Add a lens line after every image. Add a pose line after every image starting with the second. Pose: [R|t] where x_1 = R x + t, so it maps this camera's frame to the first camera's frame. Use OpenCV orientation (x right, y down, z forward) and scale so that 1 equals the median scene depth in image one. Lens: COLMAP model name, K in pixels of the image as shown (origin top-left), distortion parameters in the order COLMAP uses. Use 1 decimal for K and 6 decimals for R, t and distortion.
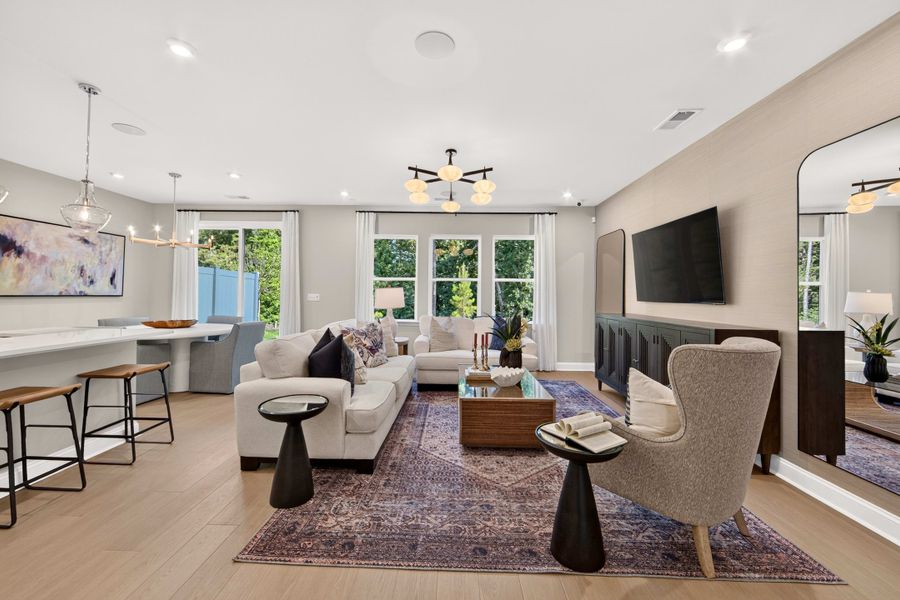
lens RADIAL K [[354.3, 0, 449.0], [0, 354.3, 289.0], [0, 0, 1]] dist [0.002336, -0.002161]
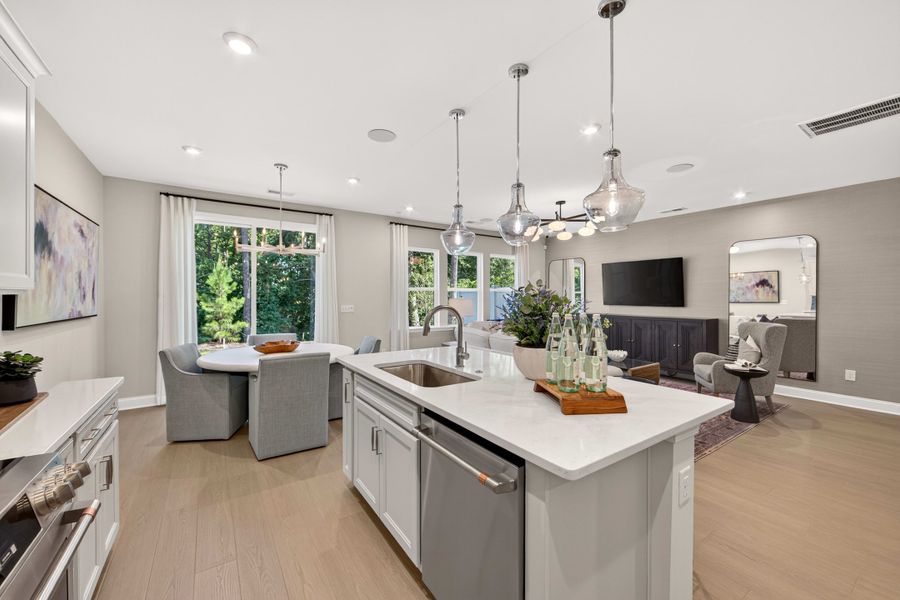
lens RADIAL K [[354.3, 0, 447.4], [0, 354.3, 296.6], [0, 0, 1]] dist [0.002336, -0.002161]
pose [[0.813346, -0.012223, 0.581651, -0.992320], [0.001275, 0.999814, 0.019227, -0.036452], [-0.581778, -0.014896, 0.813211, 0.106578]]
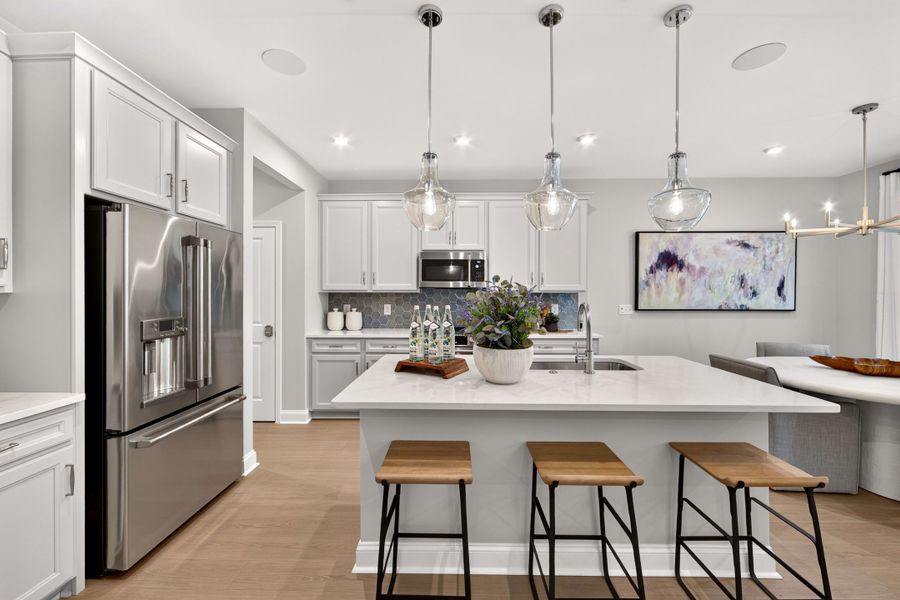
lens RADIAL K [[354.3, 0, 450.5], [0, 354.3, 292.4], [0, 0, 1]] dist [0.002336, -0.002161]
pose [[0.001101, -0.014322, -0.999897, -0.211536], [0.012925, 0.999814, -0.014306, -0.023126], [0.999916, -0.012908, 0.001286, 0.335970]]
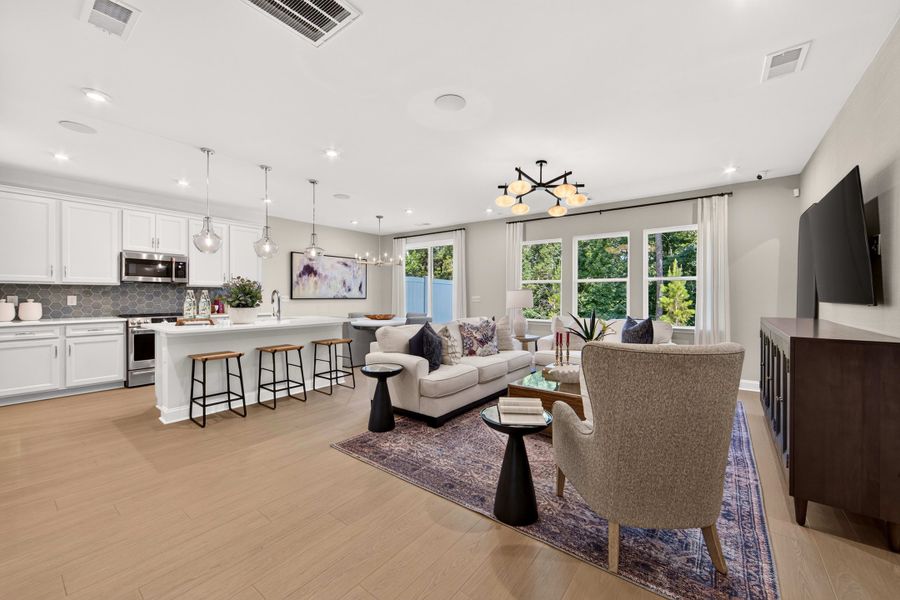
lens RADIAL K [[354.3, 0, 452.0], [0, 354.3, 295.9], [0, 0, 1]] dist [0.002336, -0.002161]
pose [[0.809962, -0.008565, -0.586420, 0.351851], [0.015507, 0.999857, 0.006815, 0.004245], [0.586278, -0.014613, 0.809978, -0.029124]]
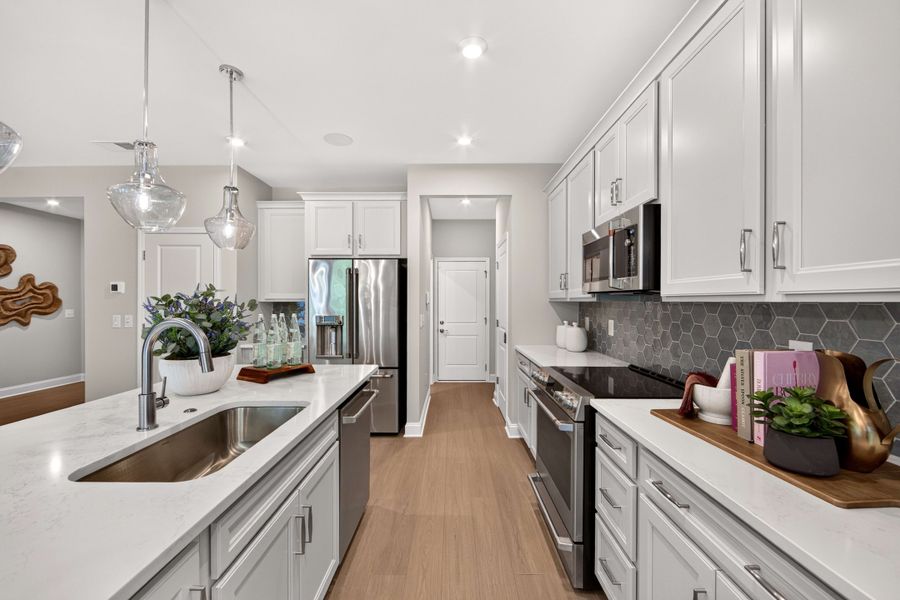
lens RADIAL K [[354.3, 0, 447.5], [0, 354.3, 302.3], [0, 0, 1]] dist [0.002336, -0.002161]
pose [[-0.999823, -0.016060, -0.009834, -0.893298], [-0.015956, 0.999817, -0.010556, -0.026233], [0.010002, -0.010397, -0.999896, 0.796049]]
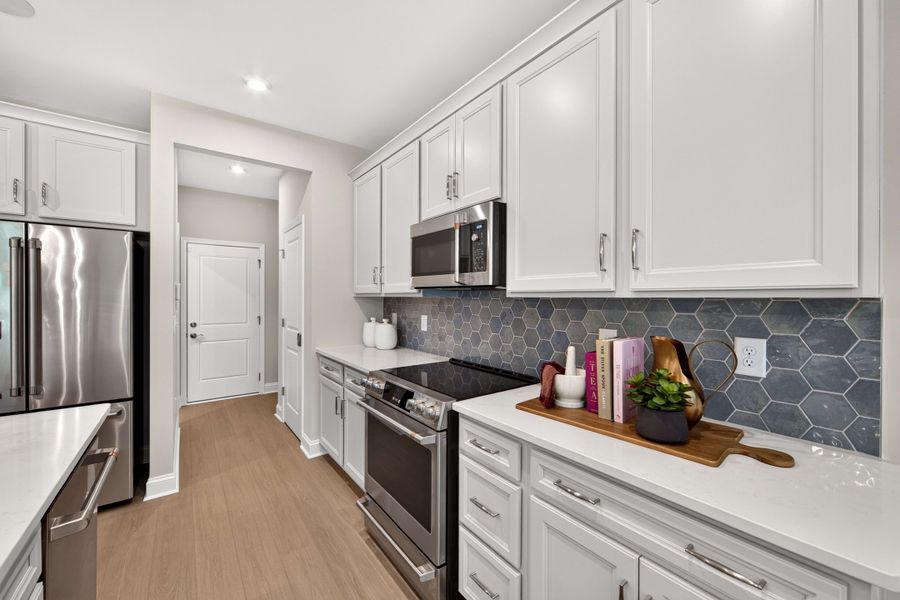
lens RADIAL K [[354.3, 0, 449.9], [0, 354.3, 297.3], [0, 0, 1]] dist [0.002336, -0.002161]
pose [[-0.785254, -0.016786, -0.618947, -0.833875], [-0.006345, 0.999798, -0.019065, -0.026487], [0.619142, -0.011044, -0.785202, 0.693593]]
